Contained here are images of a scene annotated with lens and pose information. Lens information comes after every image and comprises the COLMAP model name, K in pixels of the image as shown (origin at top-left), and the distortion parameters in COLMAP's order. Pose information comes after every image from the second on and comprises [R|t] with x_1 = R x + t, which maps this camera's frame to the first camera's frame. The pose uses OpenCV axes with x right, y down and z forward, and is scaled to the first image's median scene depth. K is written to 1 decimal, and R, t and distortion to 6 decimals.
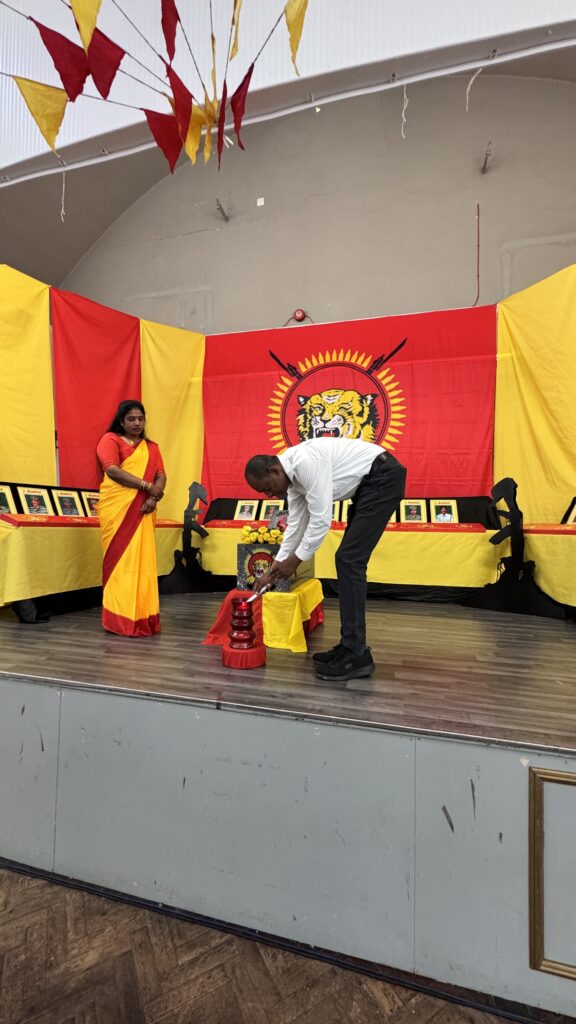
lens RADIAL K [[404.8, 0, 290.0], [0, 404.8, 513.1], [0, 0, 1]] dist [-0.001716, 0.000702]
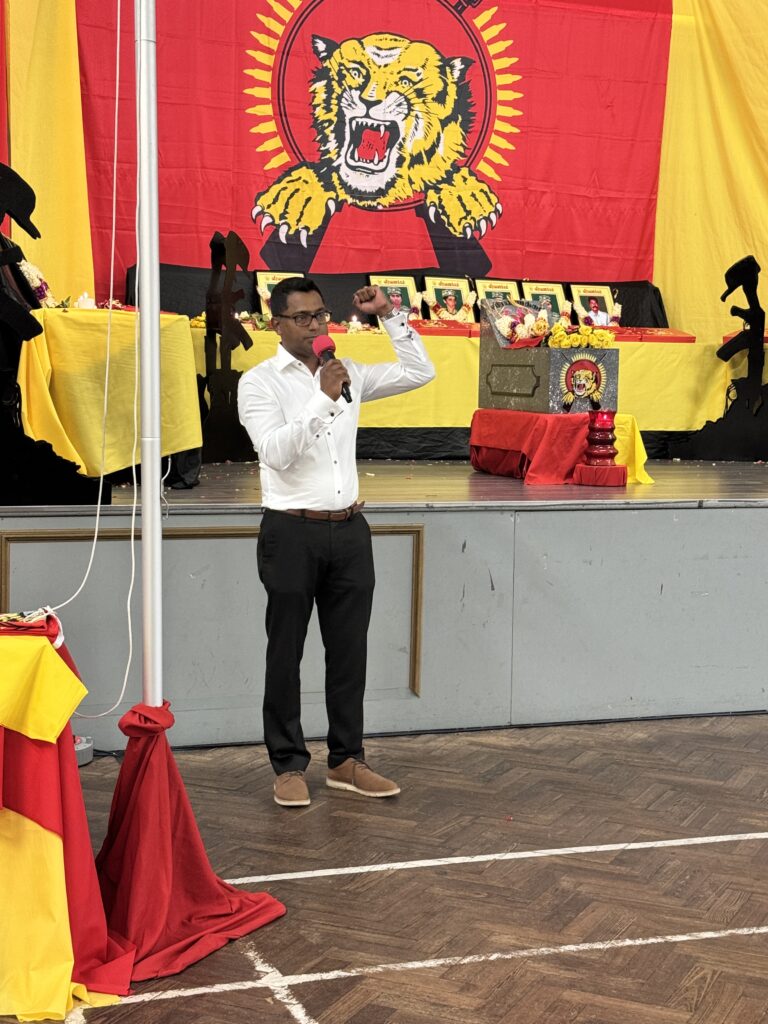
lens RADIAL K [[1562.5, 0, 371.5], [0, 1562.5, 529.9], [0, 0, 1]] dist [0.104363, 0.000000]
pose [[0.822099, -0.053961, 0.566782, -0.977020], [-0.023495, 0.991435, 0.128469, 0.025376], [-0.568860, -0.118931, 0.813790, -0.533058]]
